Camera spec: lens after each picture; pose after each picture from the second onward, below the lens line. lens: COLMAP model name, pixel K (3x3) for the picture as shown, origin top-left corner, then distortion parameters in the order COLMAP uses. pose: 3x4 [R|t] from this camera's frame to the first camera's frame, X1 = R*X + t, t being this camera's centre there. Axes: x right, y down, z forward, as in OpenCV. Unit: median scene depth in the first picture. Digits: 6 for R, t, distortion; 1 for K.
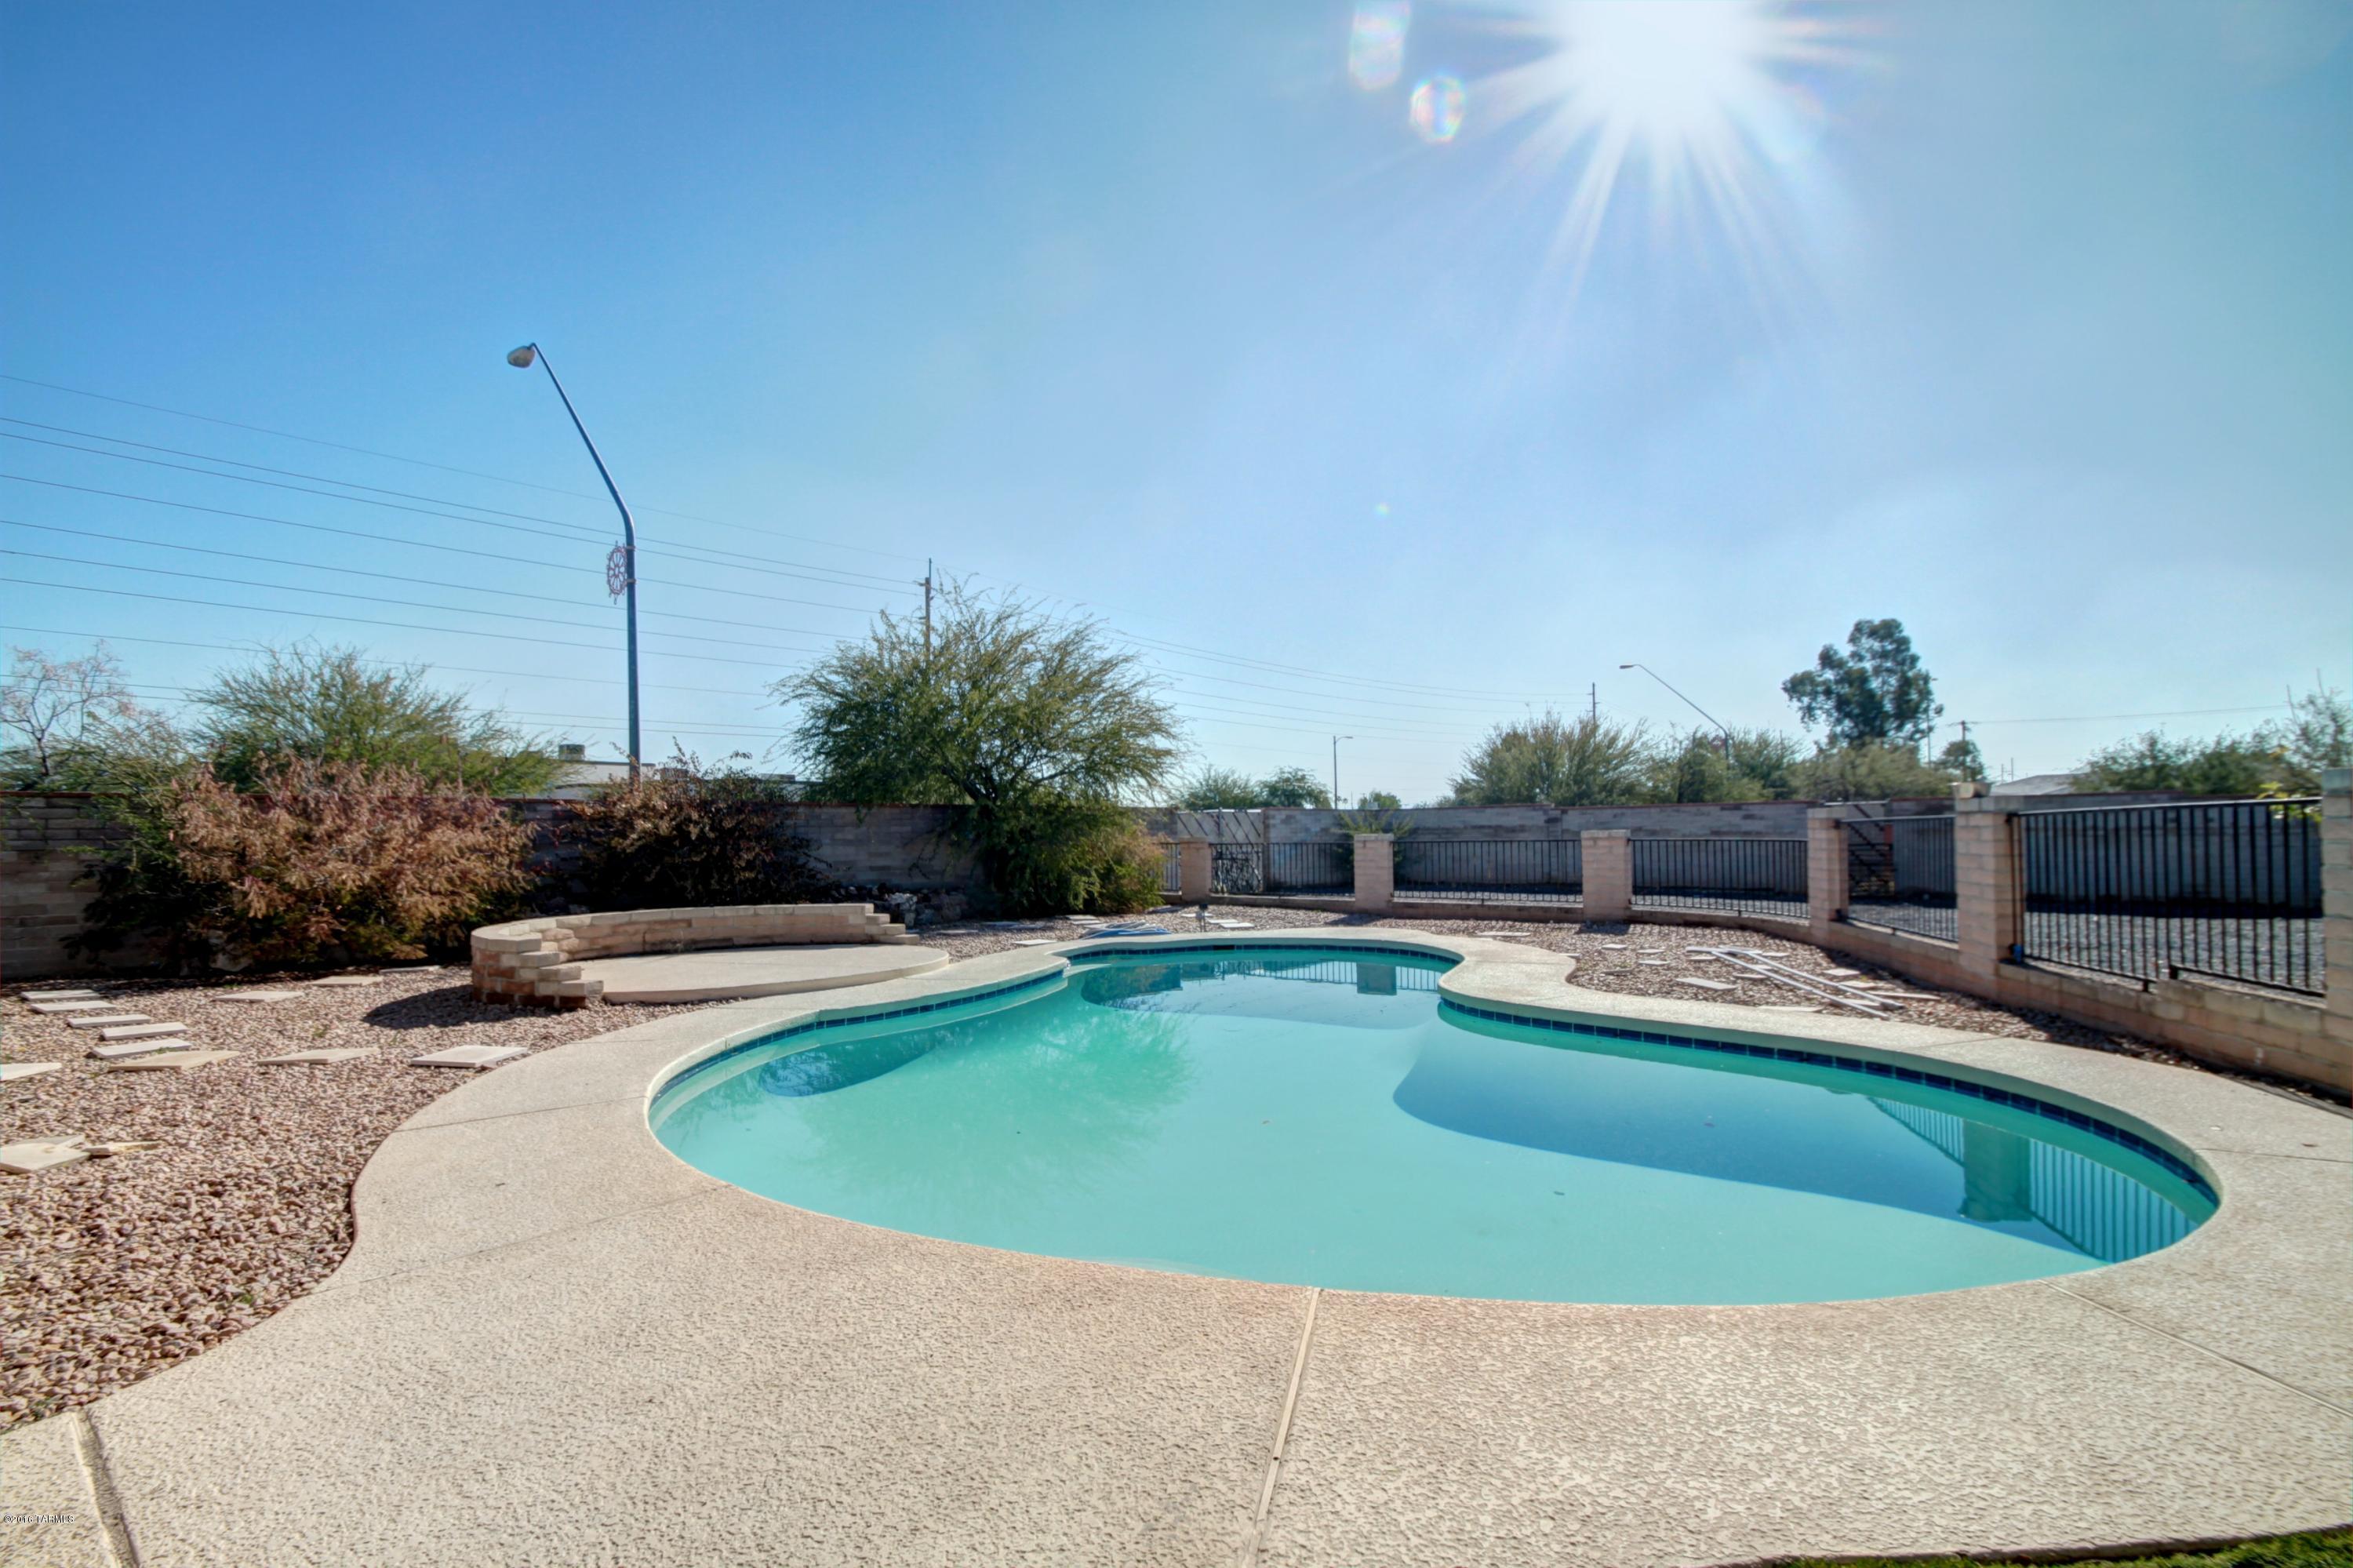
lens RADIAL K [[1098.2, 0, 1191.0], [0, 1098.2, 824.9], [0, 0, 1]] dist [0.006801, -0.015949]
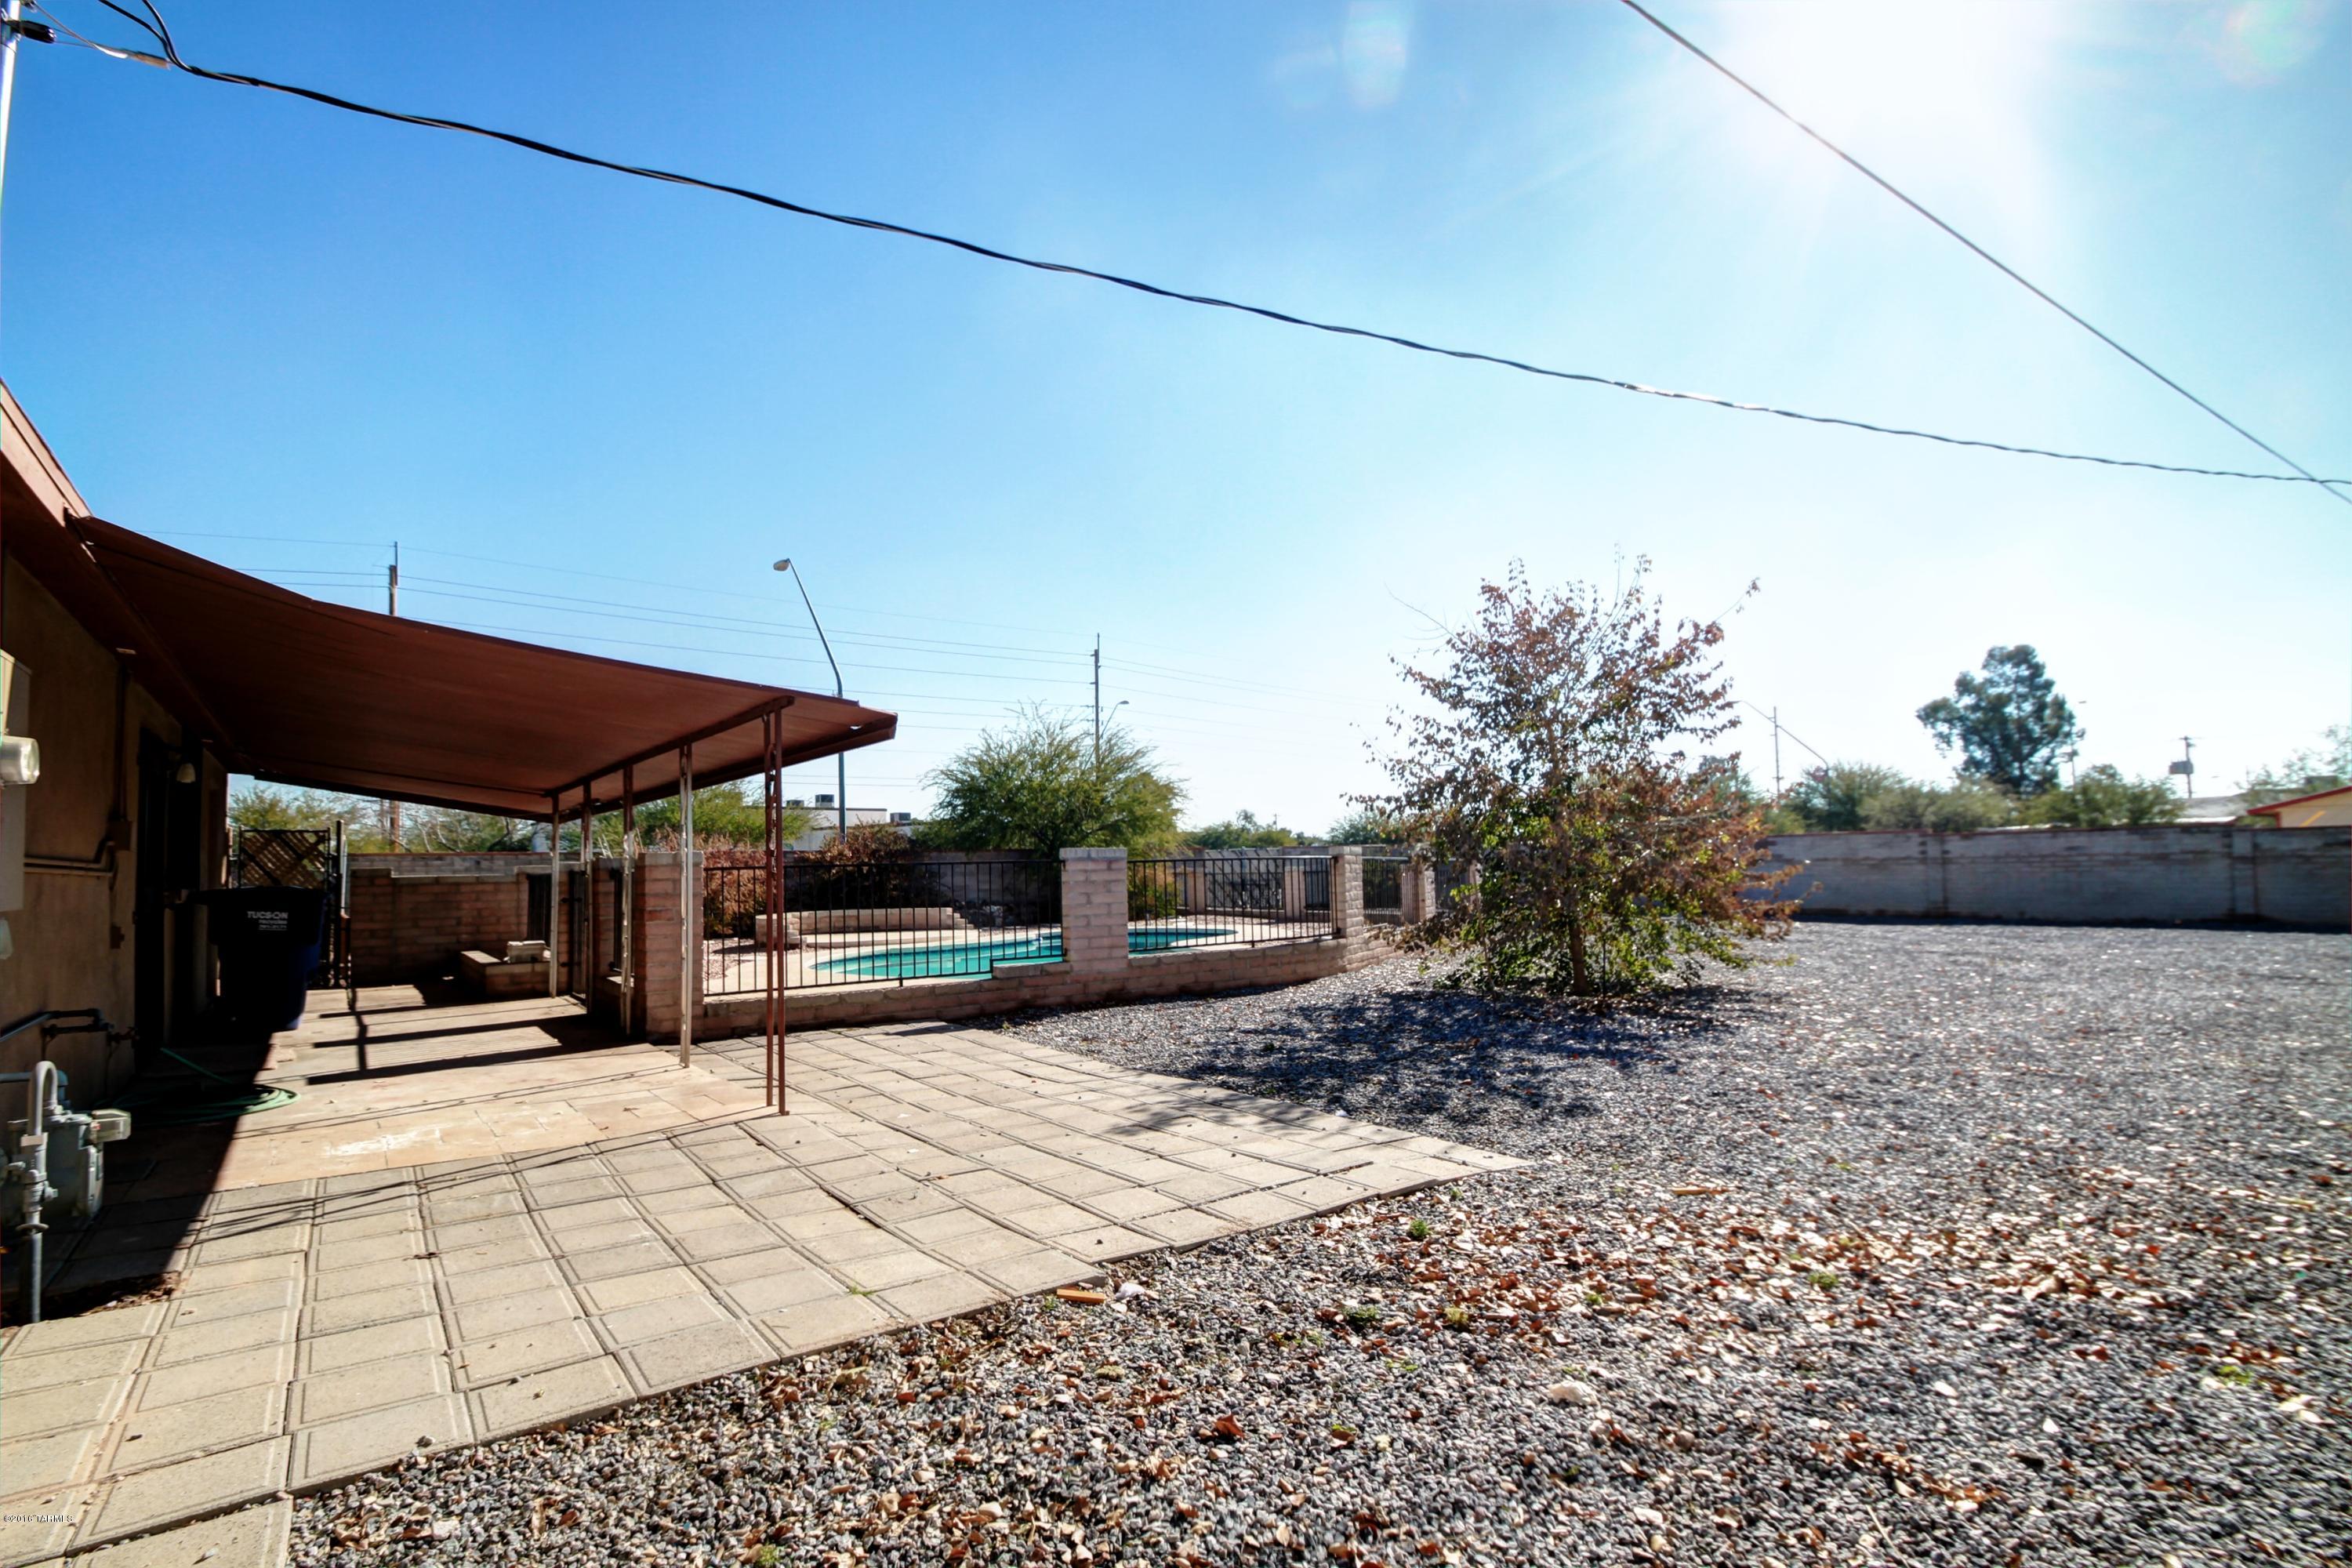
lens RADIAL K [[1097.7, 0, 1190.5], [0, 1097.7, 824.9], [0, 0, 1]] dist [0.006801, -0.015949]
pose [[0.980591, -0.013114, -0.195624, 0.083233], [0.008116, 0.999620, -0.026327, -0.002605], [0.195895, 0.024228, 0.980325, -0.130508]]
